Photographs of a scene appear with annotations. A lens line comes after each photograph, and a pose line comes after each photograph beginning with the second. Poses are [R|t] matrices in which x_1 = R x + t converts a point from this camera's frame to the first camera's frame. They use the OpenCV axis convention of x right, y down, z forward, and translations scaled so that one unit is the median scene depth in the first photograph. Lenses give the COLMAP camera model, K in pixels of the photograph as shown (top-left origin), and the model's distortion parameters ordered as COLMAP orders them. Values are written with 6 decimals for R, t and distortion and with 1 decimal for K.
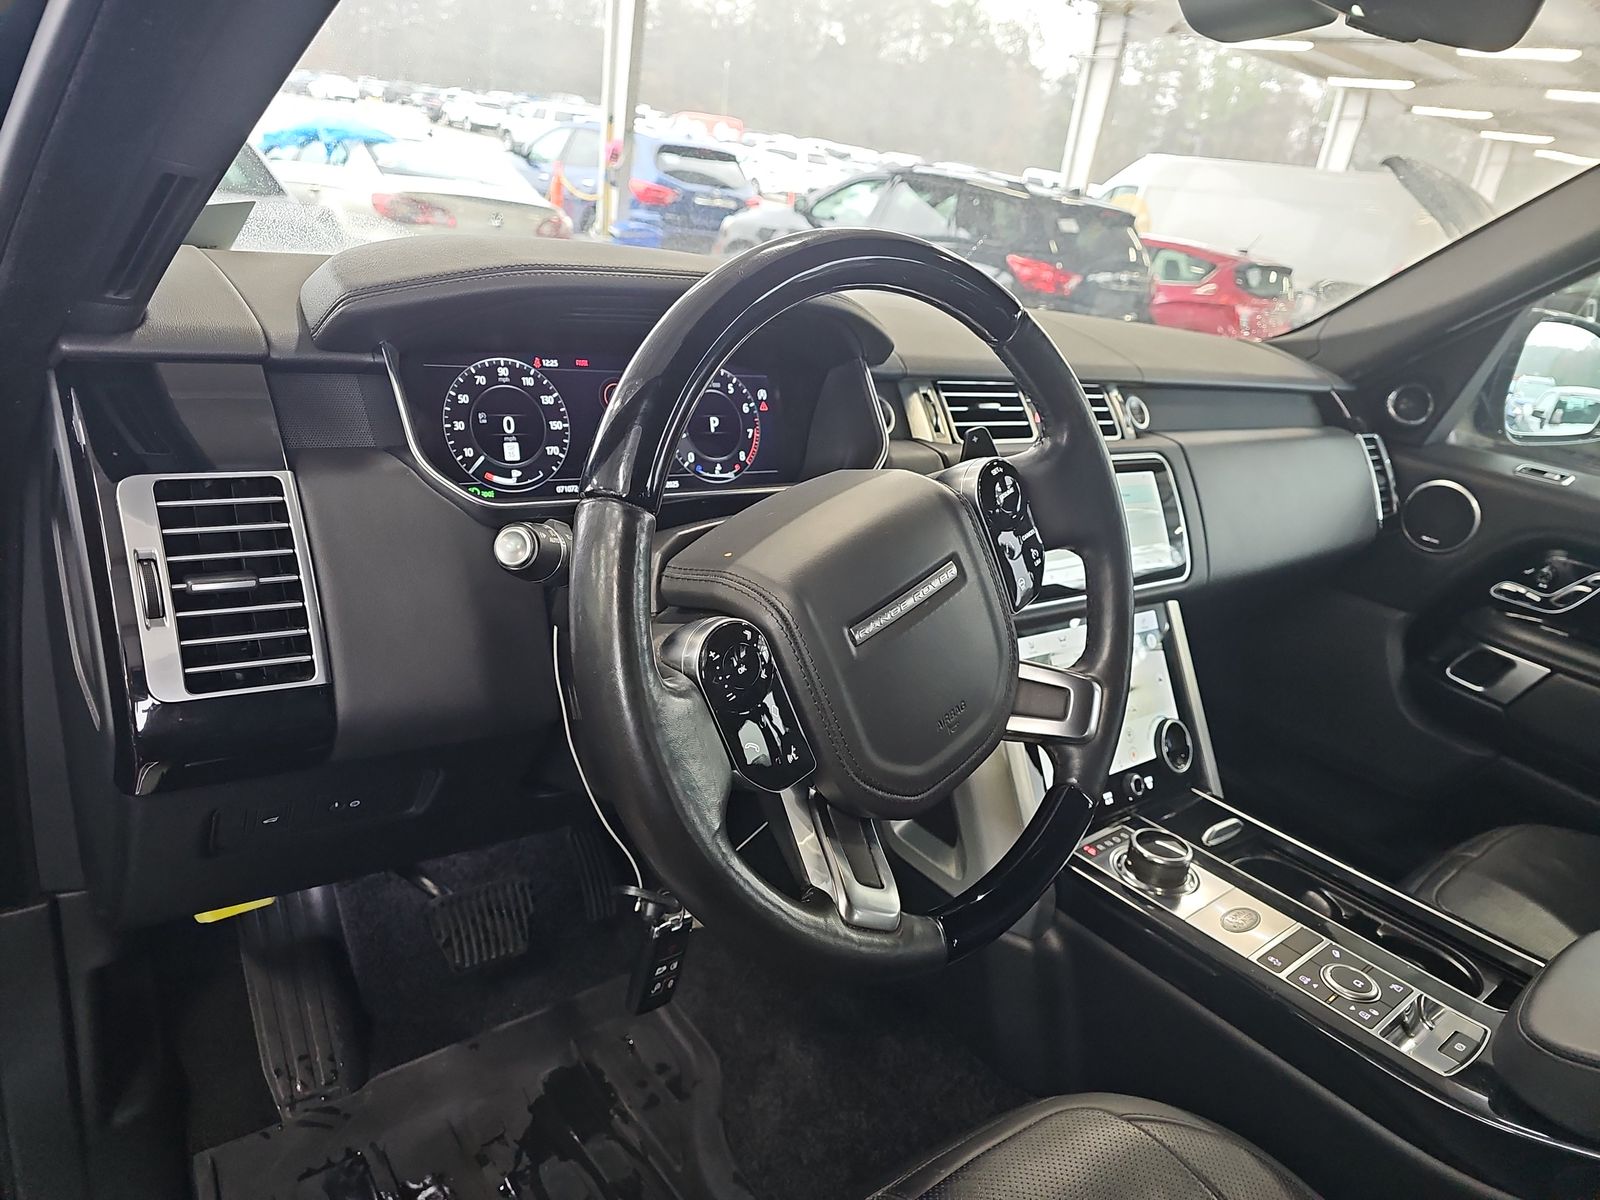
lens RADIAL K [[1056.2, 0, 819.6], [0, 1056.2, 576.4], [0, 0, 1]] dist [0.046584, -0.056905]
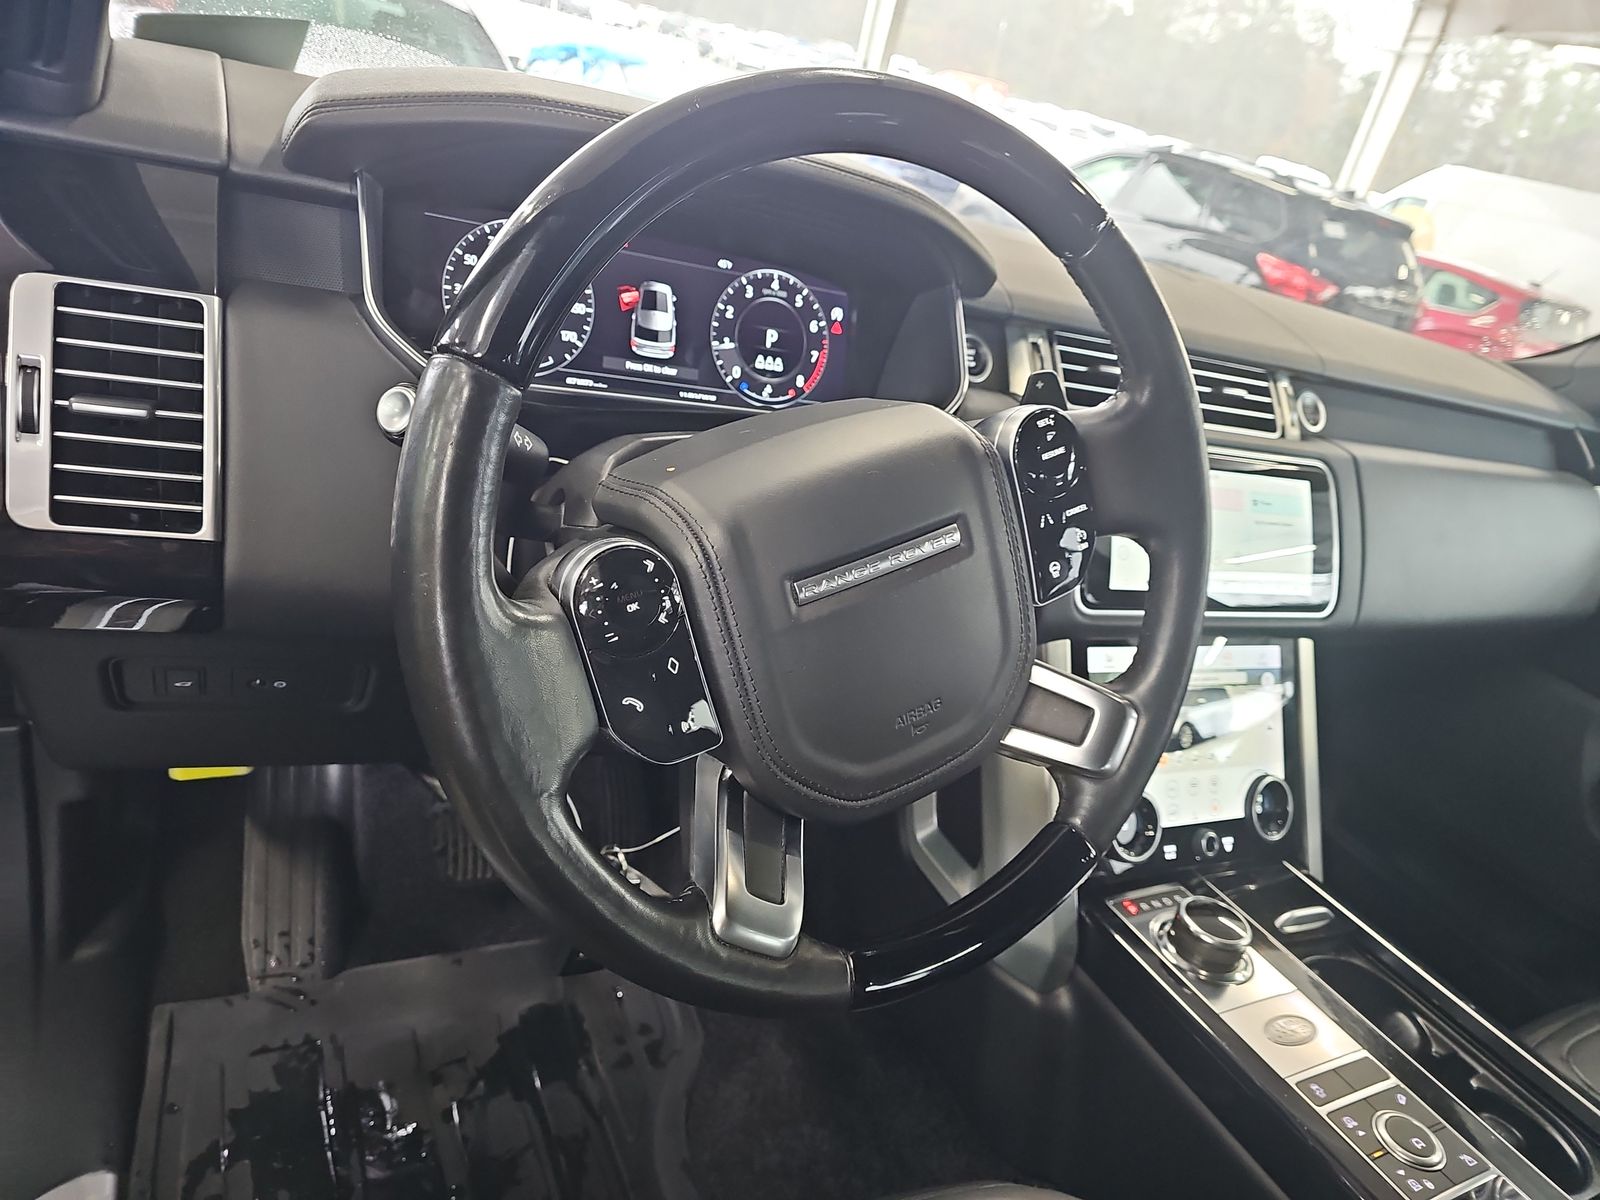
lens RADIAL K [[1062.7, 0, 834.1], [0, 1062.7, 598.7], [0, 0, 1]] dist [0.021281, -0.026451]
pose [[0.972188, 0.174120, -0.156632, 0.106271], [-0.167081, 0.984286, 0.057143, 0.006489], [0.164120, -0.029384, 0.986003, 0.121488]]
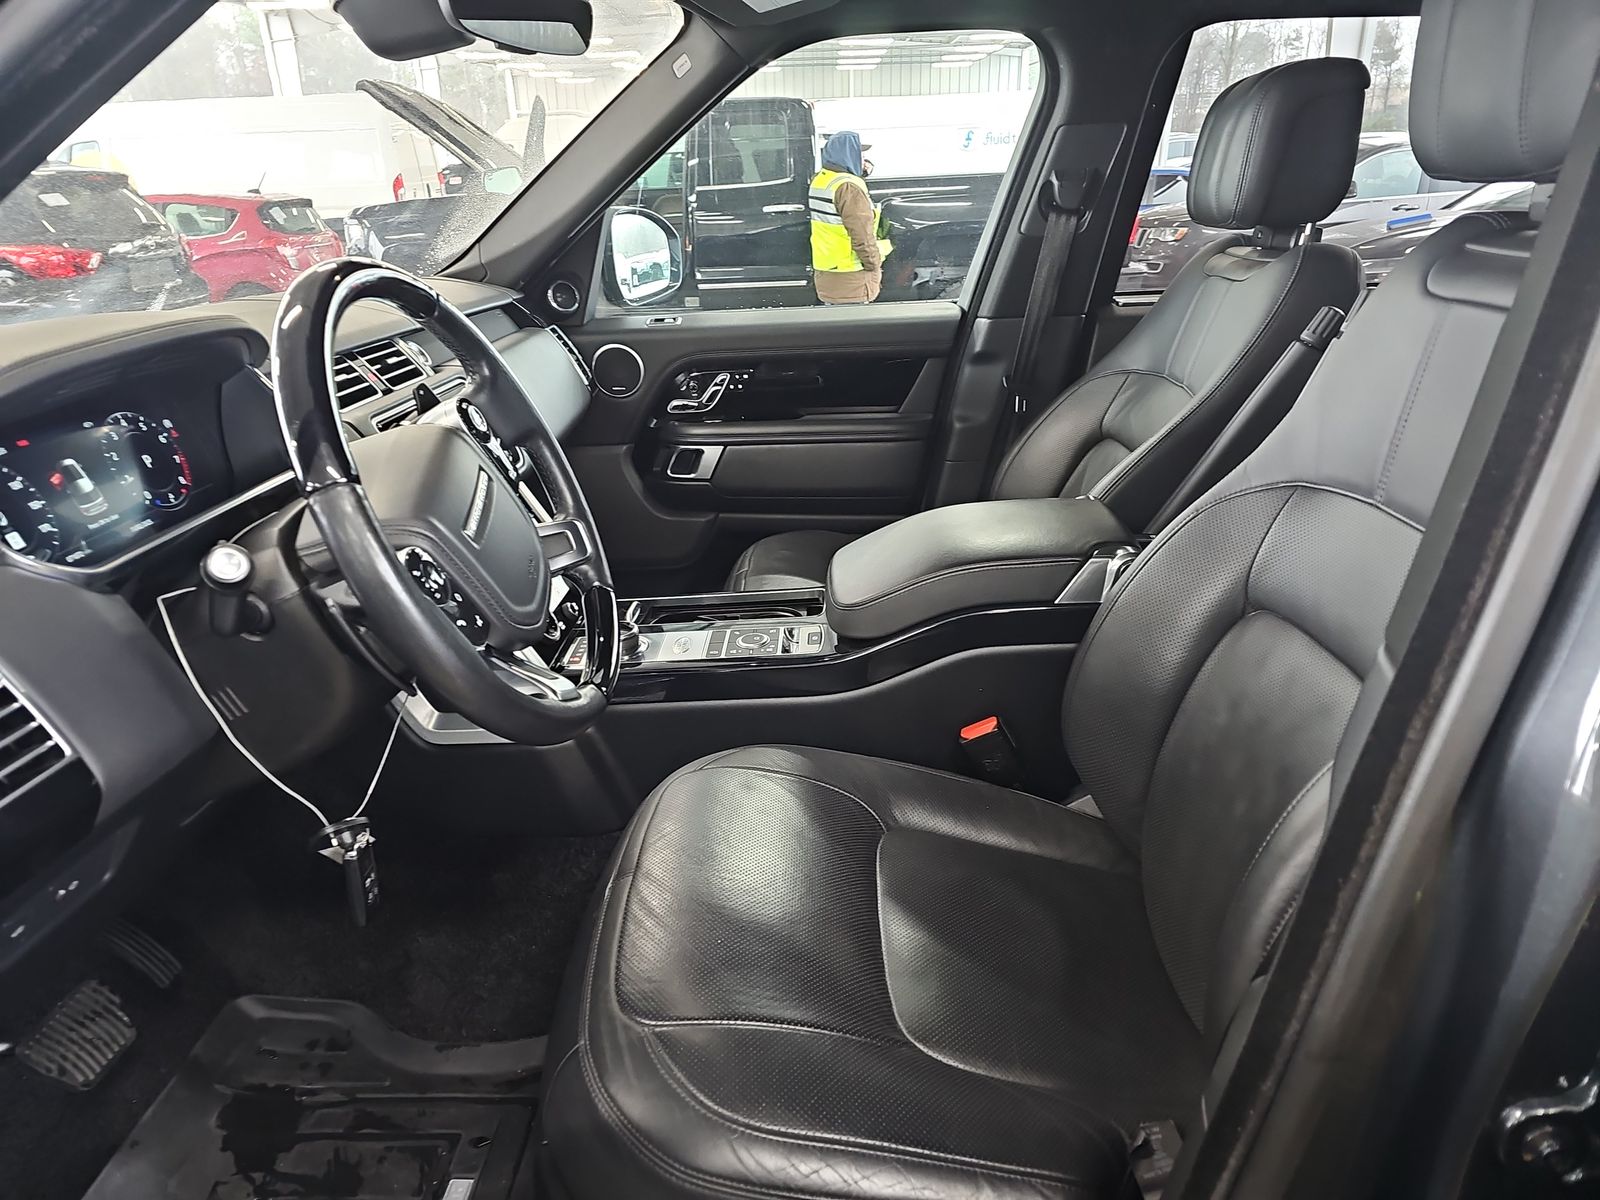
lens RADIAL K [[1056.2, 0, 819.6], [0, 1056.2, 576.4], [0, 0, 1]] dist [0.046584, -0.056905]
pose [[0.644635, -0.411909, 0.644032, -0.350363], [0.368422, 0.905538, 0.210396, -0.011305], [-0.669859, 0.101647, 0.735497, -0.217820]]
